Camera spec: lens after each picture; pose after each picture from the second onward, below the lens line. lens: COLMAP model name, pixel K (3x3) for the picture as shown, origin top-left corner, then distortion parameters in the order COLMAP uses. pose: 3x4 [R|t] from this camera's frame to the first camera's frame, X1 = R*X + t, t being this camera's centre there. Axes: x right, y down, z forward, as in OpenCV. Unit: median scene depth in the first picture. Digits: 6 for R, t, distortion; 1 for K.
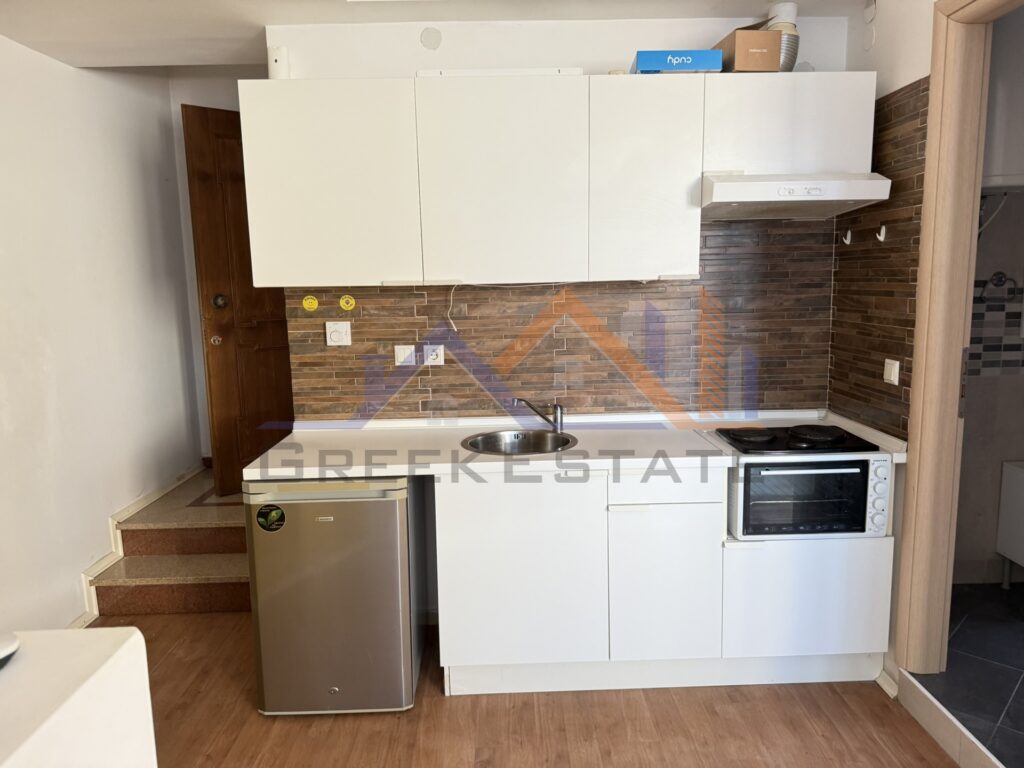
lens RADIAL K [[722.2, 0, 512.0], [0, 722.2, 384.0], [0, 0, 1]] dist [0.092452, -0.161991]
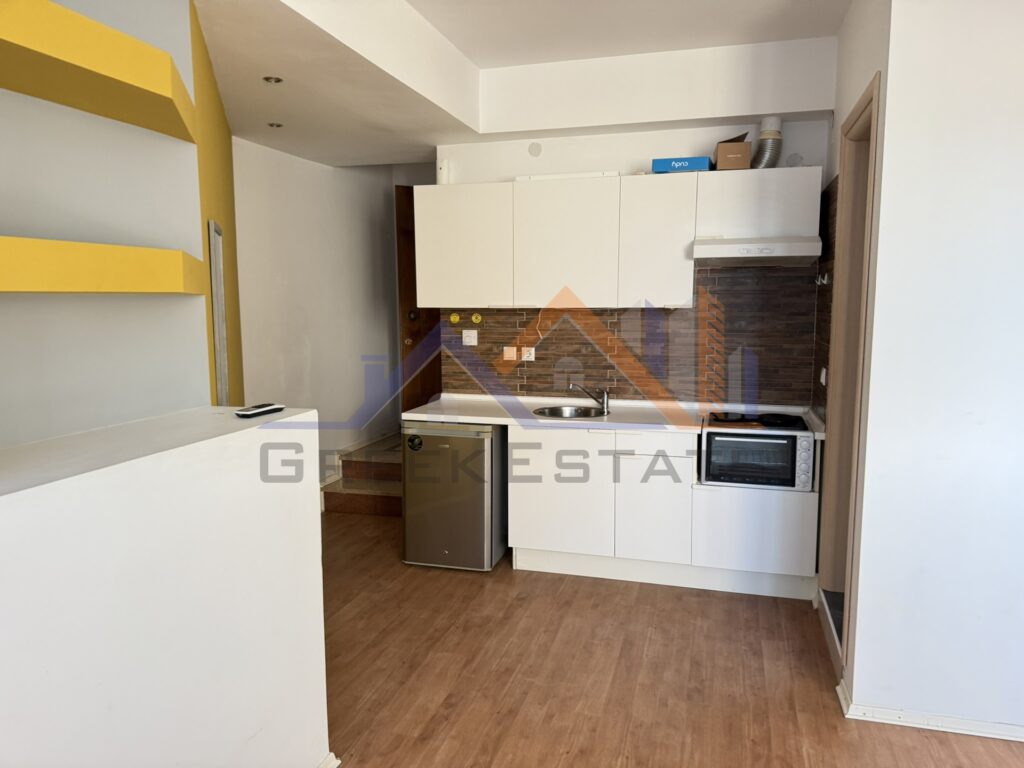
lens RADIAL K [[730.2, 0, 512.0], [0, 730.2, 384.0], [0, 0, 1]] dist [0.150084, -0.166460]
pose [[0.953383, 0.053732, -0.296939, 0.322514], [-0.061801, 0.997929, -0.017844, 0.052923], [0.295366, 0.035363, 0.954730, -0.477301]]
